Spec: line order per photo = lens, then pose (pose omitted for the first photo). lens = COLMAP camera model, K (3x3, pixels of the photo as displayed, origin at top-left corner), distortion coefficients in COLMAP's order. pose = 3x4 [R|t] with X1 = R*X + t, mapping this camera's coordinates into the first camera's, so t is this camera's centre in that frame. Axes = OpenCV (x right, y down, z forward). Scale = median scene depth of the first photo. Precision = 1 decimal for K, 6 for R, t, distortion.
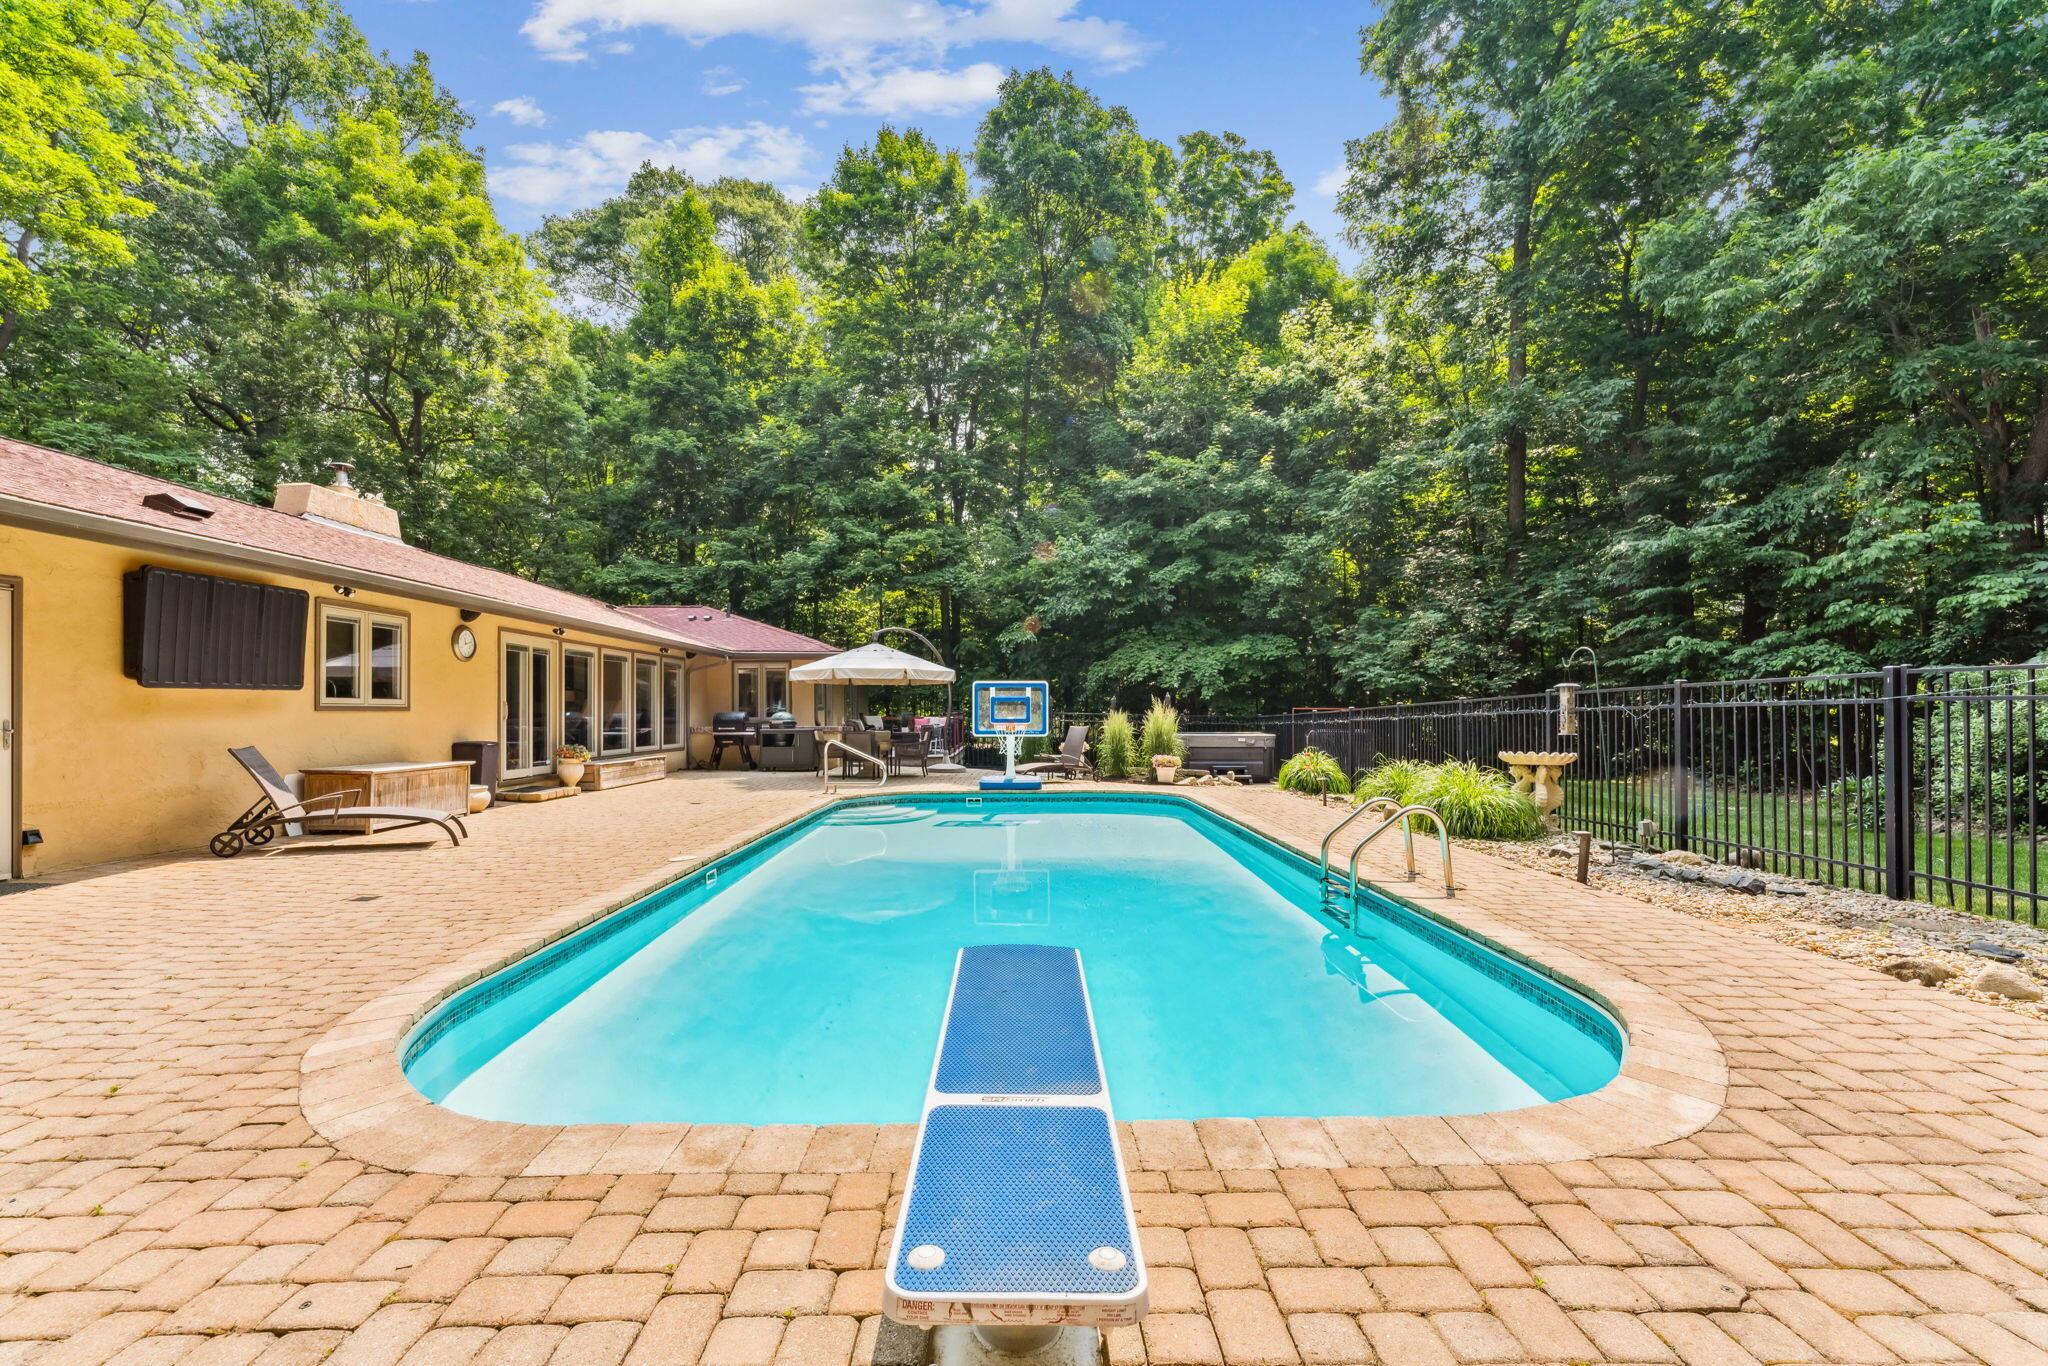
lens RADIAL K [[827.0, 0, 1056.5], [0, 827.0, 704.3], [0, 0, 1]] dist [0.003654, 0.000106]
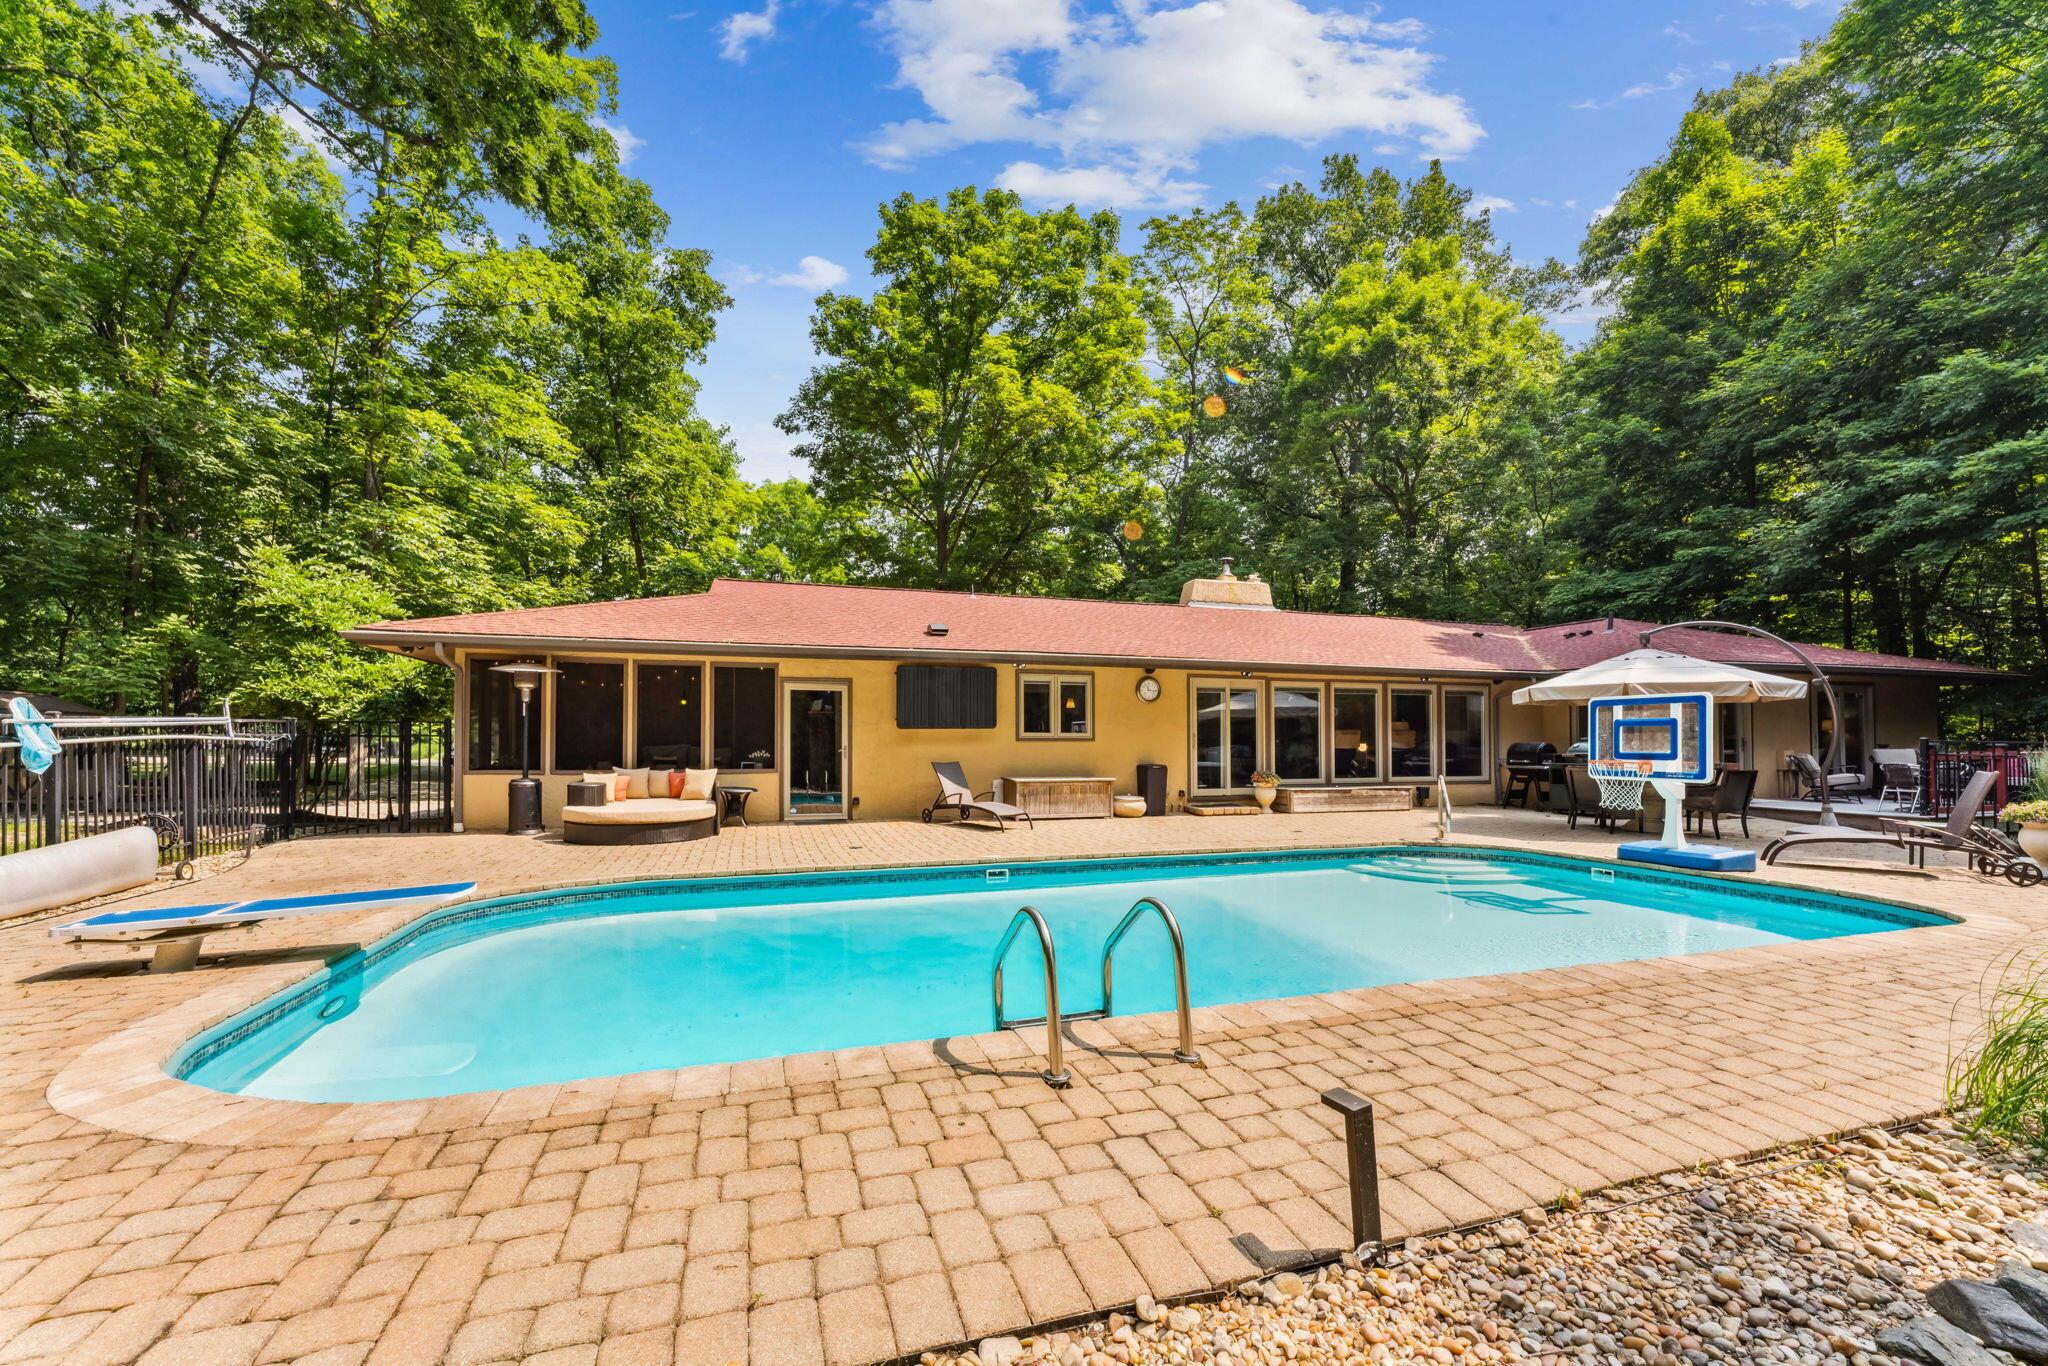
lens RADIAL K [[827.0, 0, 1027.0], [0, 827.0, 742.6], [0, 0, 1]] dist [0.003654, 0.000106]
pose [[0.318241, 0.001560, -0.948009, 0.389456], [0.006926, 0.999968, 0.003971, 0.002939], [0.947985, -0.007830, 0.318220, 0.325244]]
